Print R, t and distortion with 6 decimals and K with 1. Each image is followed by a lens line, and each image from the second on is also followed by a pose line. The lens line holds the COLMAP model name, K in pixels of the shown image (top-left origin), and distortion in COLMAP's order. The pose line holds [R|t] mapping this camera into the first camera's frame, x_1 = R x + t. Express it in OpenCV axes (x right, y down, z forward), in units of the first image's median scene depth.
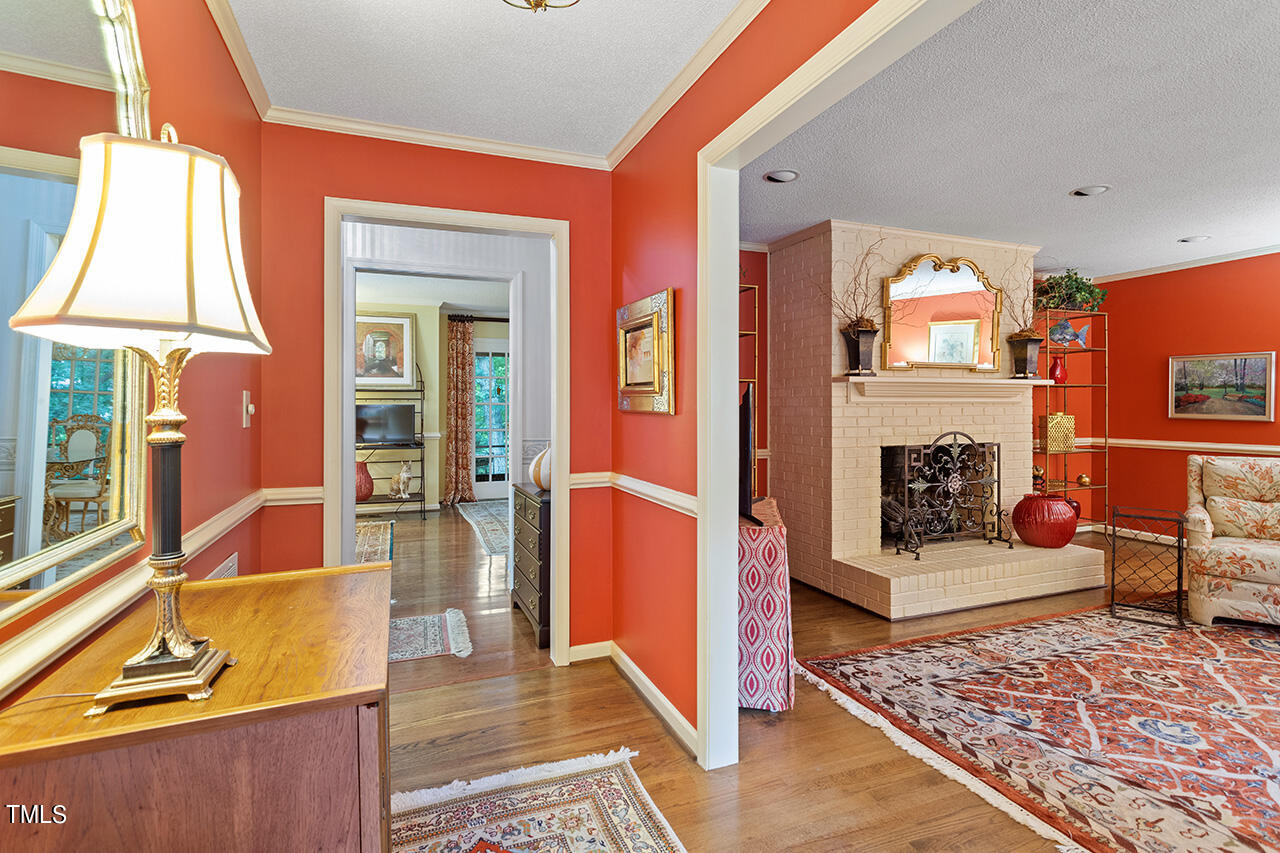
lens RADIAL K [[625.8, 0, 675.9], [0, 625.8, 401.9], [0, 0, 1]] dist [0.004966, 0.003007]
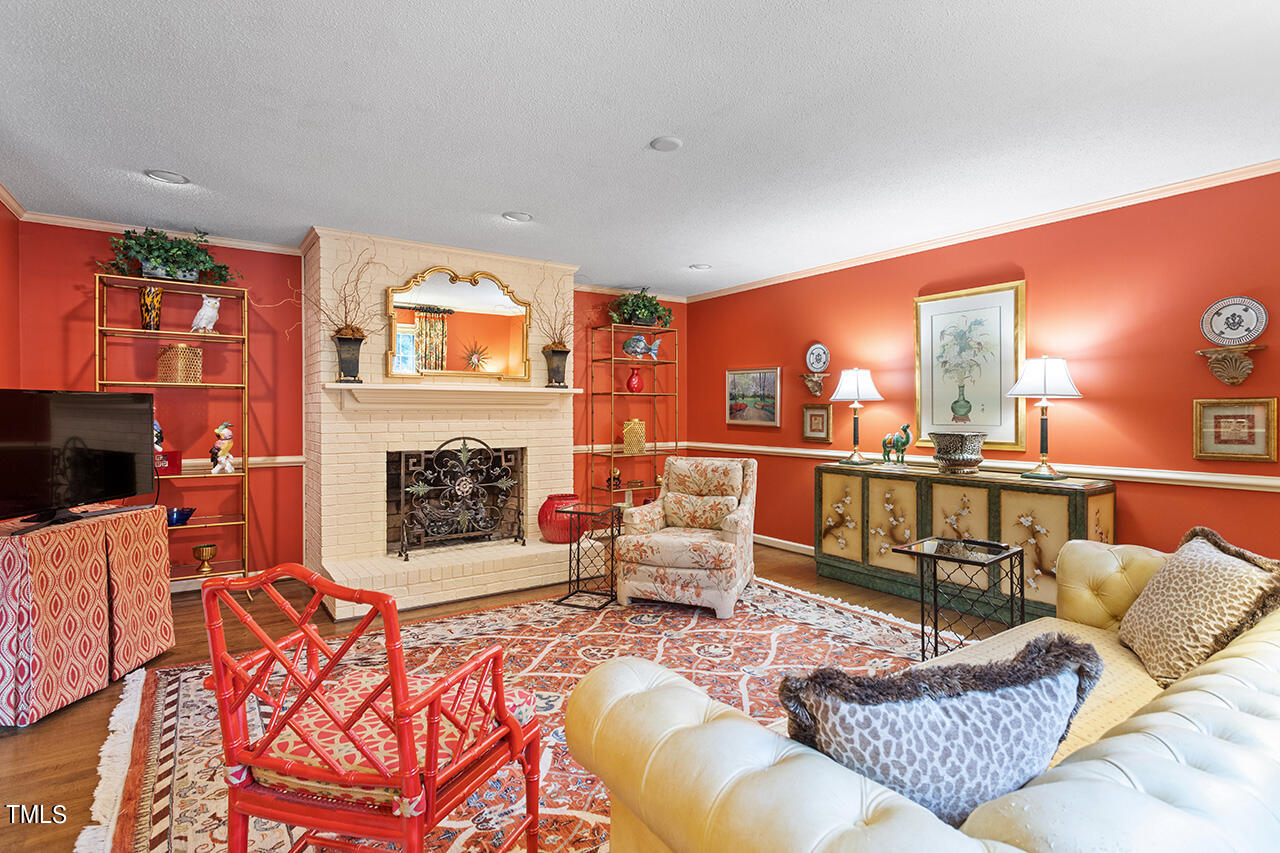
lens RADIAL K [[625.8, 0, 652.2], [0, 625.8, 416.4], [0, 0, 1]] dist [0.004966, 0.003007]
pose [[0.976823, 0.000706, 0.214047, 0.638562], [-0.002836, 0.999949, 0.009647, 0.002014], [-0.214029, -0.010030, 0.976776, -0.111908]]
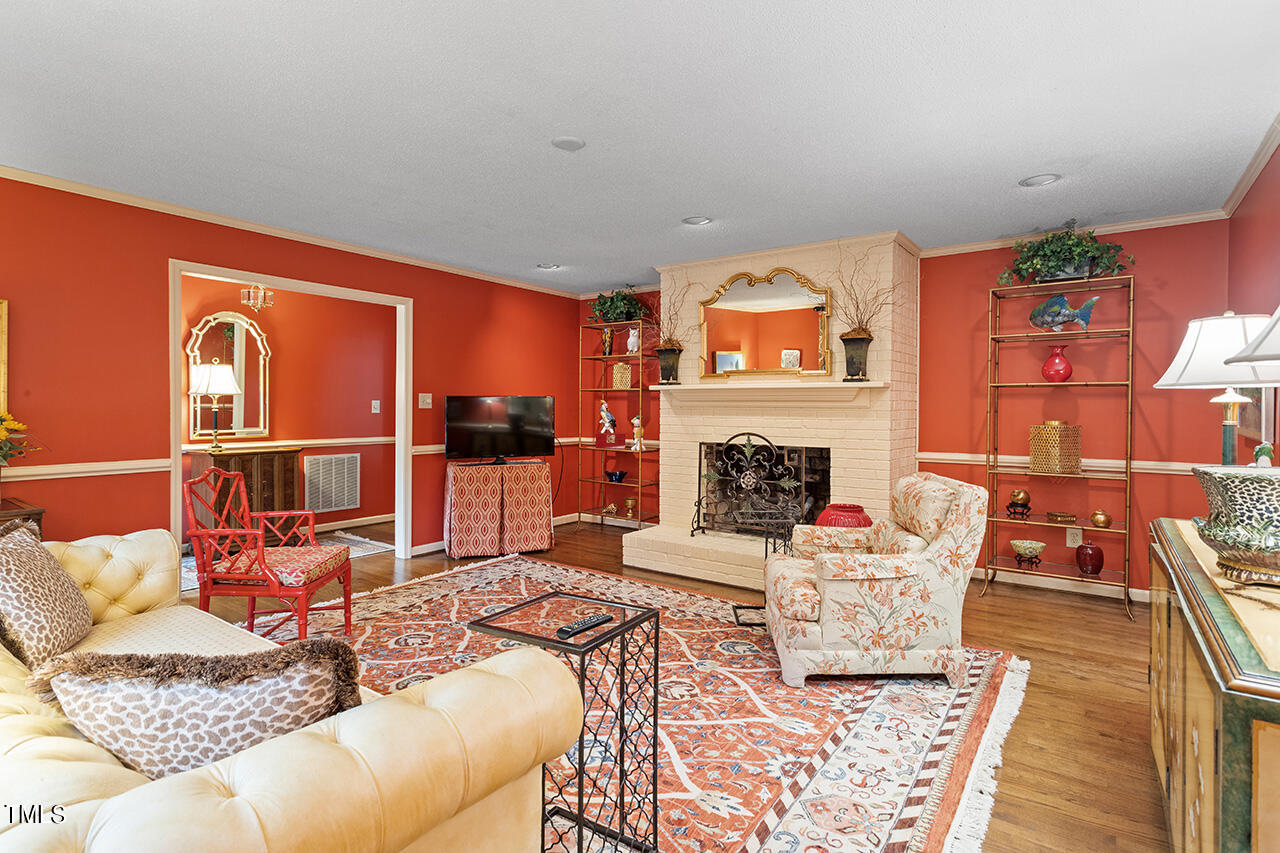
lens RADIAL K [[625.8, 0, 620.2], [0, 625.8, 414.9], [0, 0, 1]] dist [0.004966, 0.003007]
pose [[0.522652, 0.015887, -0.852398, 1.524123], [-0.003298, 0.999857, 0.016614, -0.001990], [0.852539, -0.005872, 0.522630, 0.284230]]
